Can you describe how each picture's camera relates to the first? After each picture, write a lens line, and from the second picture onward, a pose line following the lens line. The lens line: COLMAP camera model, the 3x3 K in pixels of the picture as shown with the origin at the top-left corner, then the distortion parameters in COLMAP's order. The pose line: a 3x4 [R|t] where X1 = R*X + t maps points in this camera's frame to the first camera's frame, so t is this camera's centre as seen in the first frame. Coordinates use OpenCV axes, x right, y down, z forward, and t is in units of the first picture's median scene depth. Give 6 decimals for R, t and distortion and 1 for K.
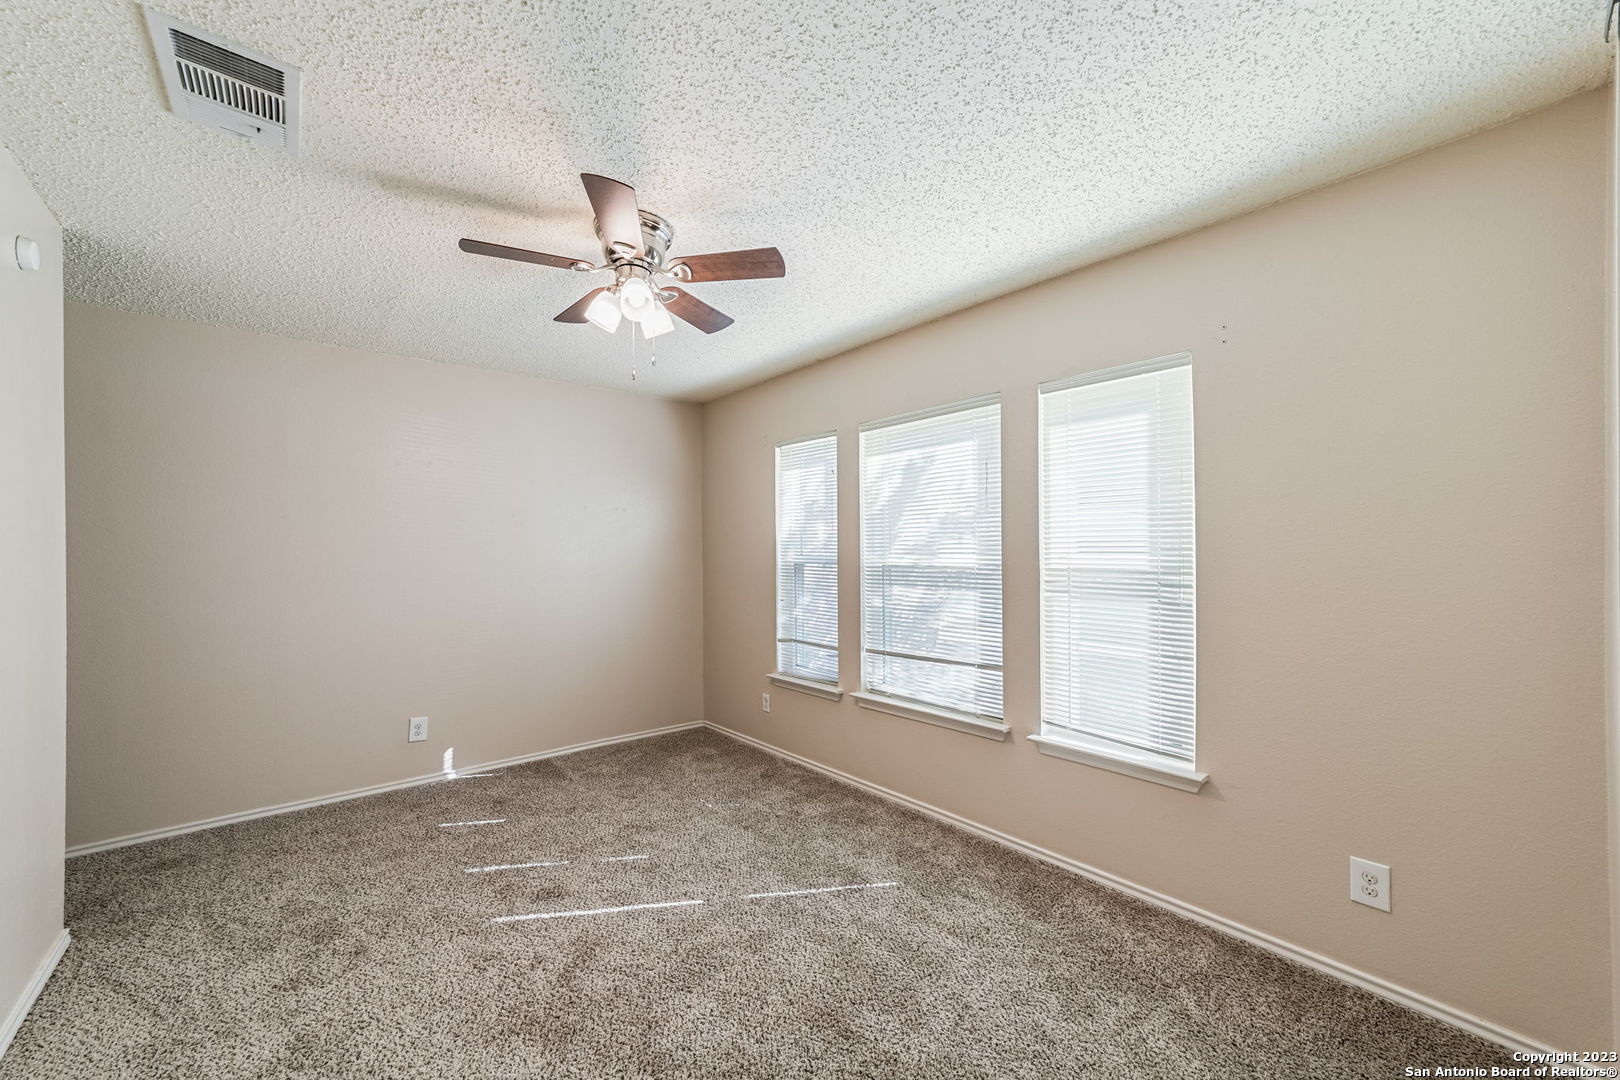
lens RADIAL K [[623.9, 0, 804.8], [0, 623.9, 549.2], [0, 0, 1]] dist [-0.011617, 0.003216]
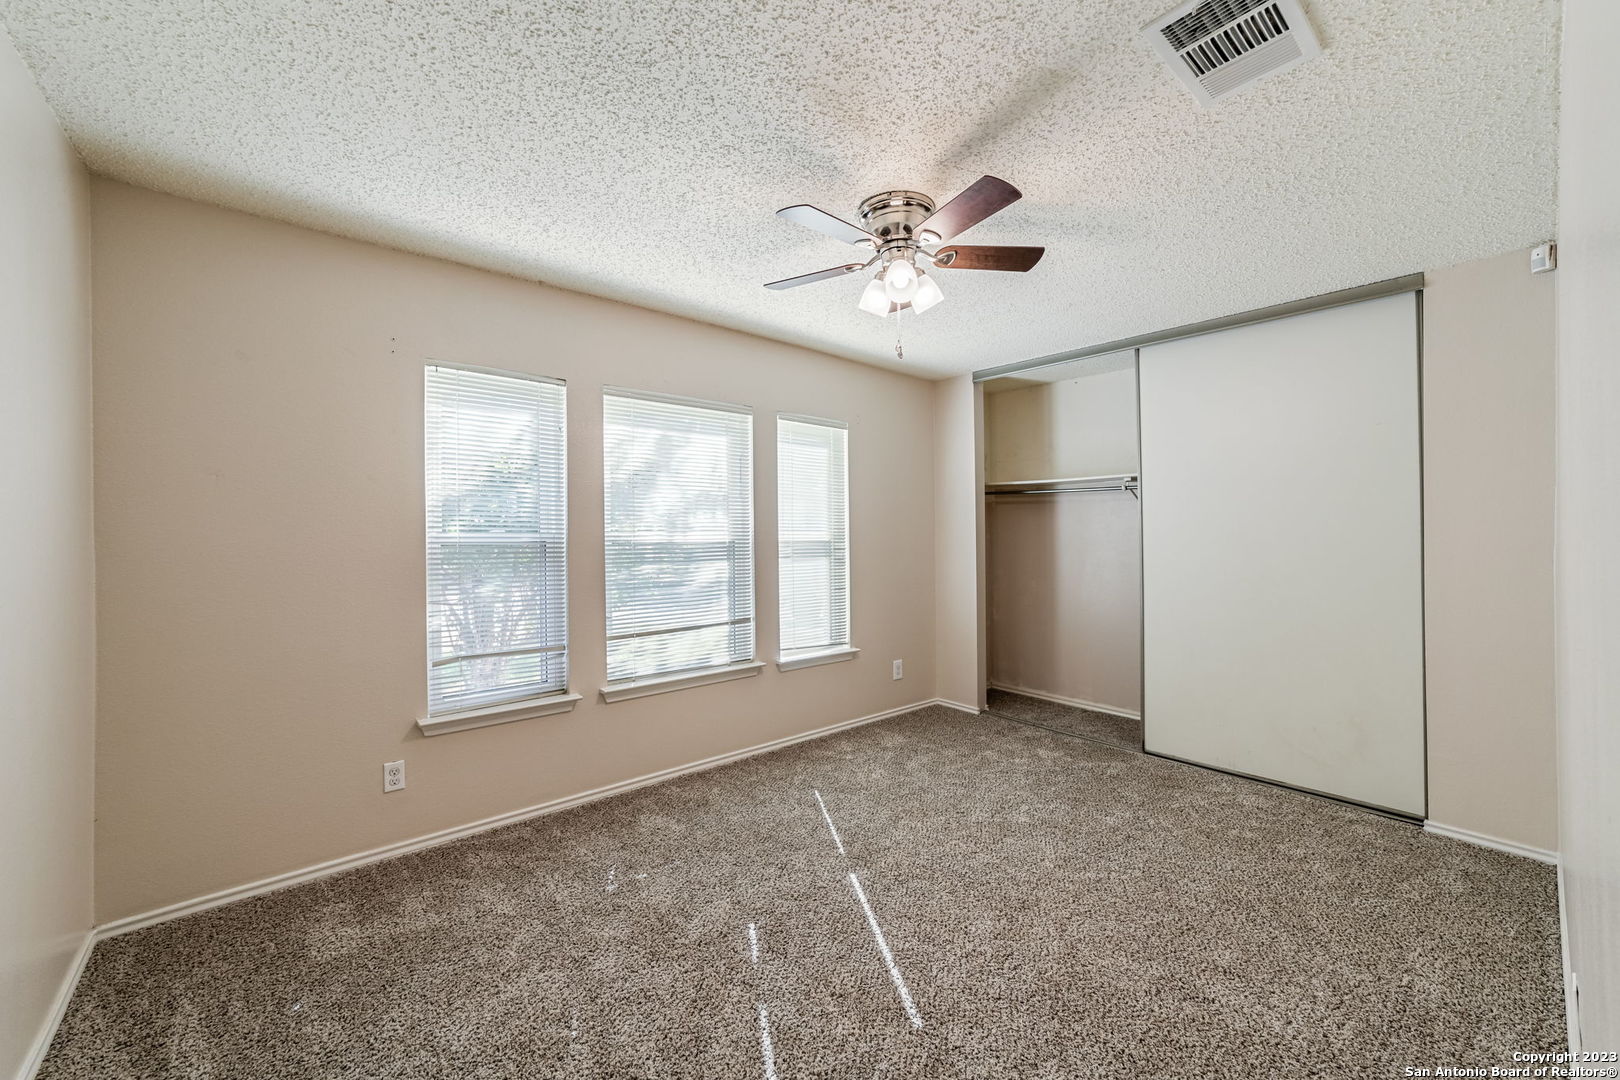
lens RADIAL K [[623.9, 0, 812.5], [0, 623.9, 514.3], [0, 0, 1]] dist [-0.011617, 0.003216]
pose [[-0.008250, 0.029869, 0.999520, -0.926999], [-0.010509, 0.999496, -0.029955, 0.010252], [-0.999911, -0.010752, -0.007931, 0.834295]]
